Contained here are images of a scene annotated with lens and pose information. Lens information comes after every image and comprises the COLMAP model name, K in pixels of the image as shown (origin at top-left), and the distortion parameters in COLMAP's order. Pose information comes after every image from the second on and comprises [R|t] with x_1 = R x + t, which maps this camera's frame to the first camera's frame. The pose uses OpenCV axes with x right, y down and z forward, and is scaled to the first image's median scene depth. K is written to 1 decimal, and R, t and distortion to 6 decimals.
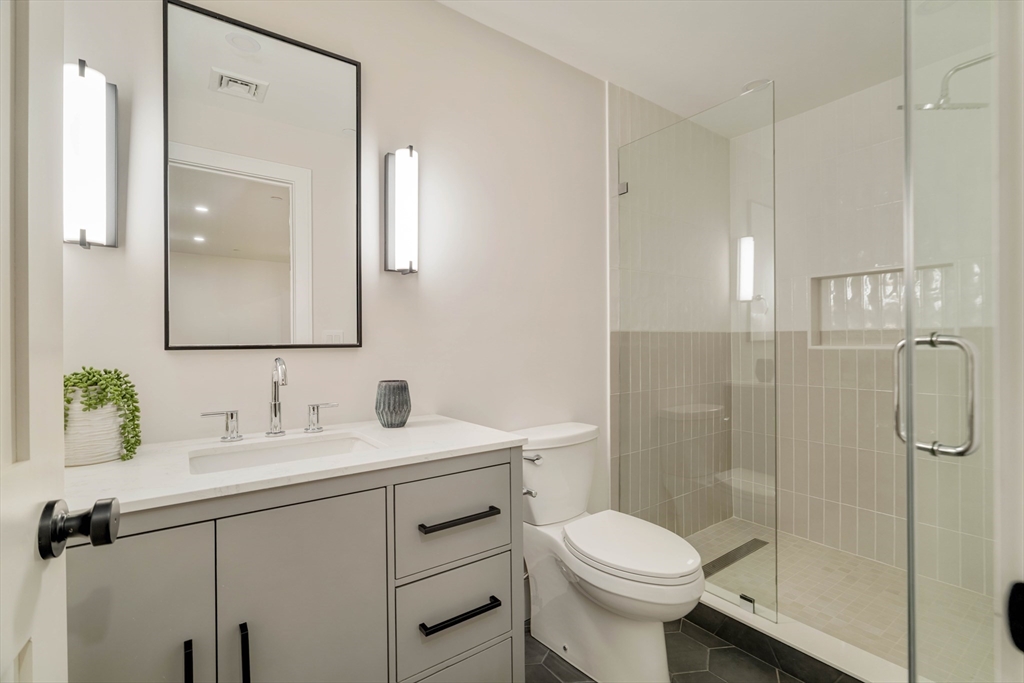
lens RADIAL K [[460.3, 0, 514.2], [0, 460.3, 339.7], [0, 0, 1]] dist [-0.002238, -0.000048]
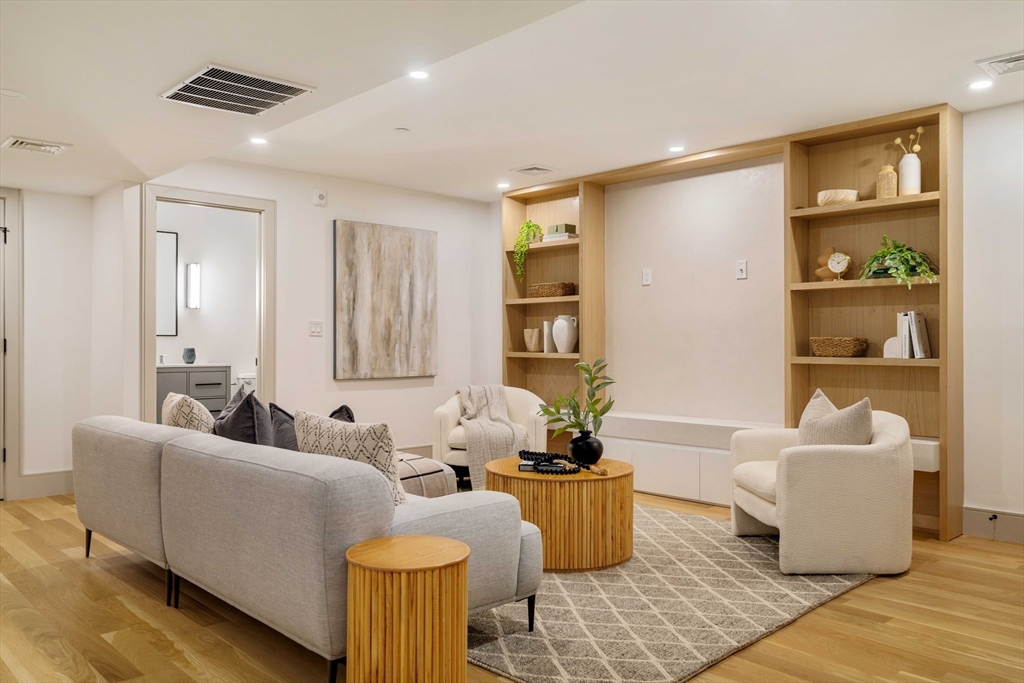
lens RADIAL K [[789.4, 0, 512.0], [0, 789.4, 341.5], [0, 0, 1]] dist [0.001232, 0.000377]
pose [[0.992977, 0.003981, 0.118237, 1.063869], [-0.004507, 0.999981, 0.004183, 0.013803], [-0.118218, -0.004687, 0.992977, -3.812137]]
